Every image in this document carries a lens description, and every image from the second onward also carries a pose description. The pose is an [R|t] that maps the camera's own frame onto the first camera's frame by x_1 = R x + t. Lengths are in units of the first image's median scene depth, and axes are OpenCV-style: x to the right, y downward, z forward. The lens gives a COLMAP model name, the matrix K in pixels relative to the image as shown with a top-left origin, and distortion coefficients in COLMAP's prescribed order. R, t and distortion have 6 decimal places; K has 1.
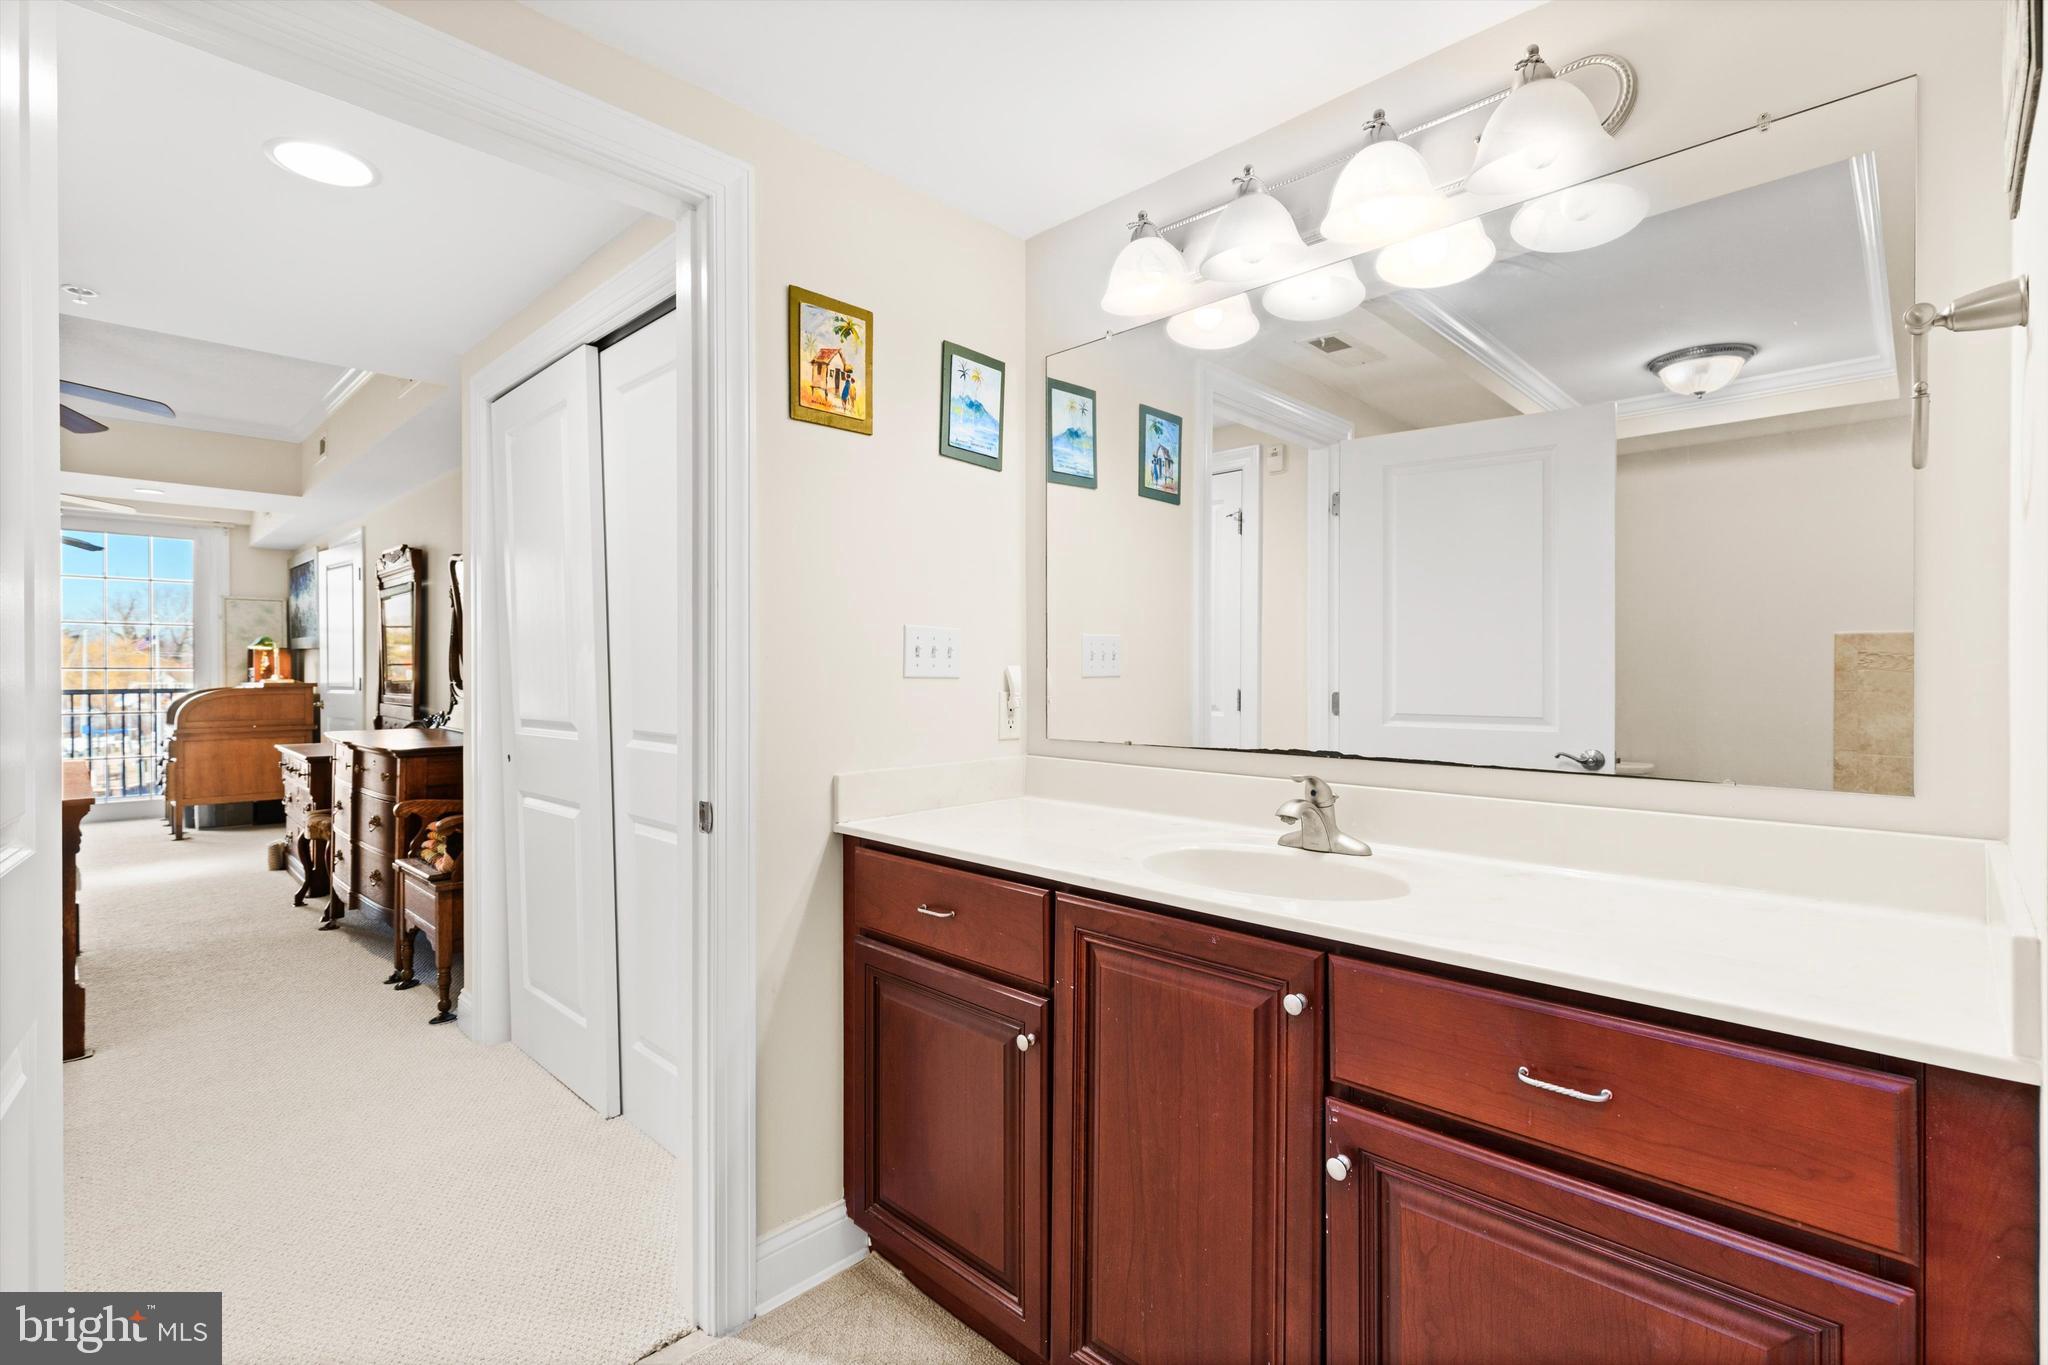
lens RADIAL K [[937.5, 0, 1024.0], [0, 937.5, 682.5], [0, 0, 1]] dist [0.000551, 0.000001]
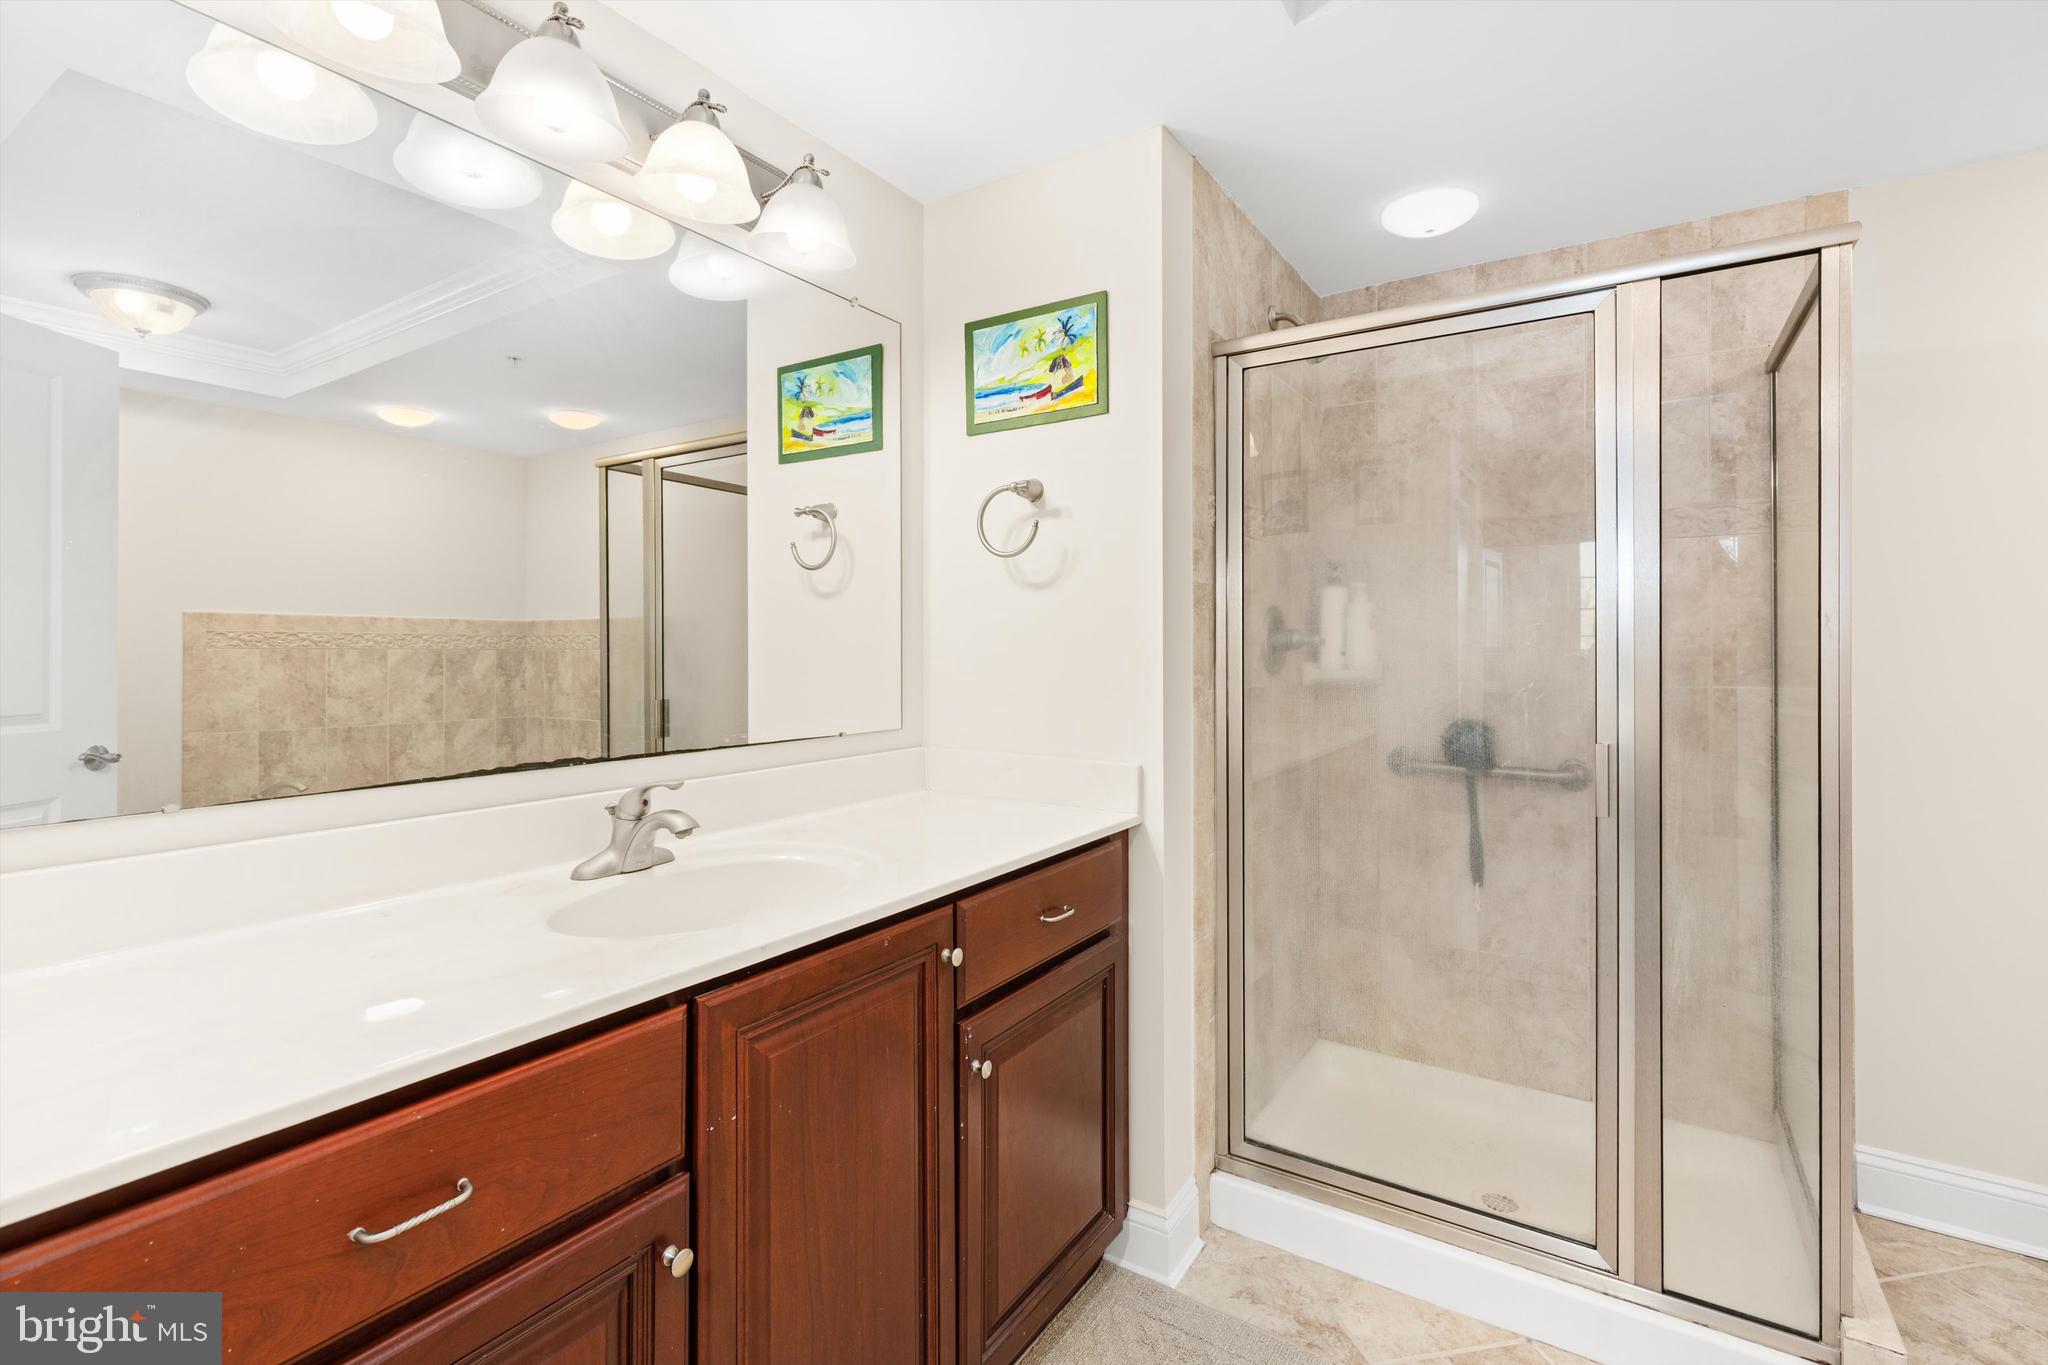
lens RADIAL K [[927.9, 0, 1022.8], [0, 927.9, 635.8], [0, 0, 1]] dist [-0.001005, -0.000125]
pose [[-0.184764, 0.007738, 0.982752, -0.376931], [0.011704, 0.999915, -0.005672, -0.018040], [-0.982713, 0.010455, -0.184839, 0.504139]]
